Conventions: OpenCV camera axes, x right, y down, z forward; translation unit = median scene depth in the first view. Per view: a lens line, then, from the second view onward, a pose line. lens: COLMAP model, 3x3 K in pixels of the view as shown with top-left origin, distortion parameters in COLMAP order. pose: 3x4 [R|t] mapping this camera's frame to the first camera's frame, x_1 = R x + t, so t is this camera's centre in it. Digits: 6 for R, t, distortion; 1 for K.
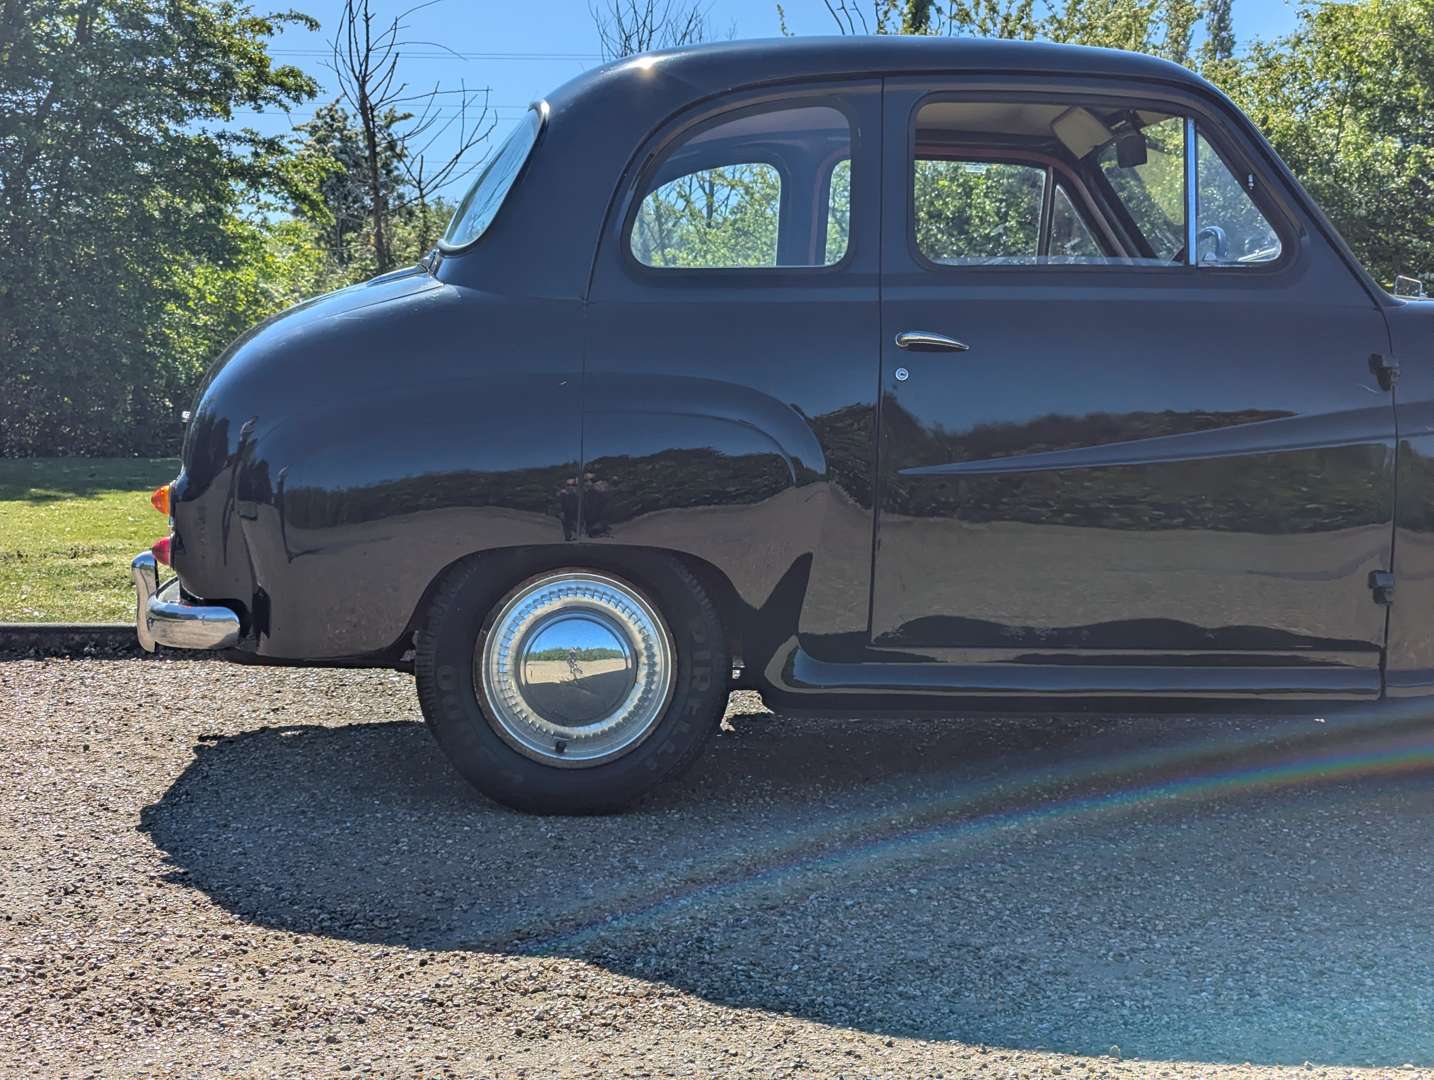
lens RADIAL K [[2034.9, 0, 717.0], [0, 2034.9, 540.0], [0, 0, 1]] dist [0.110125, -0.176774]
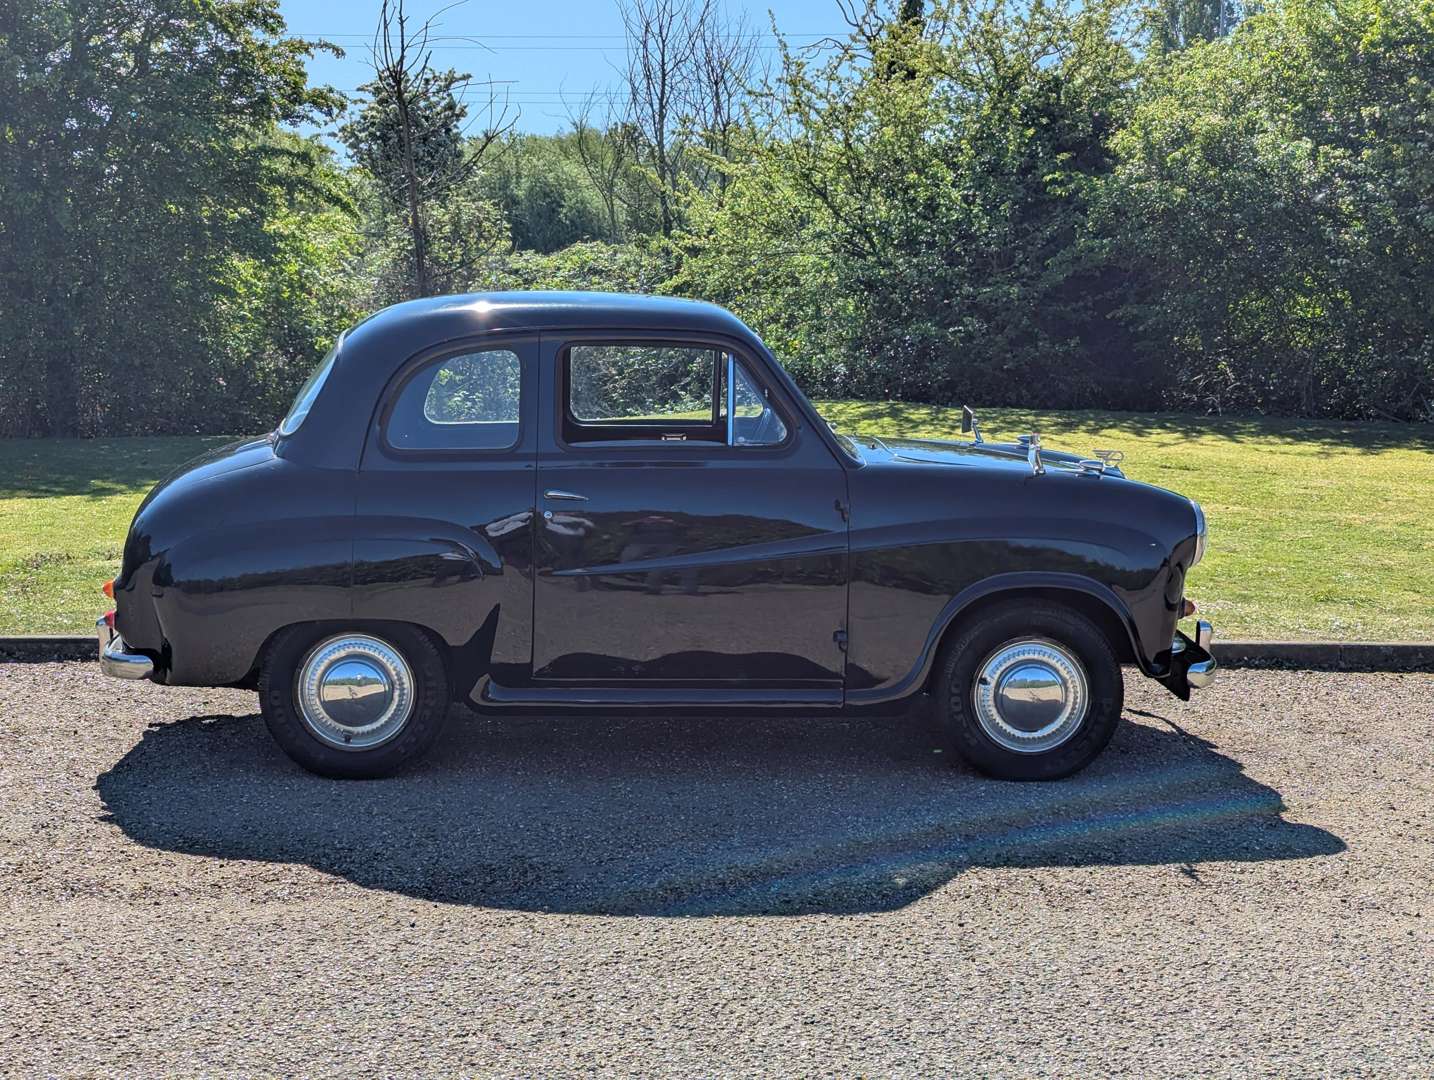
lens RADIAL K [[2034.9, 0, 717.0], [0, 2034.9, 540.0], [0, 0, 1]] dist [0.110125, -0.176774]
pose [[0.998943, -0.002689, -0.045885, 0.300363], [0.004572, 0.999149, 0.041001, -0.126634], [0.045736, -0.041168, 0.998105, -0.638910]]
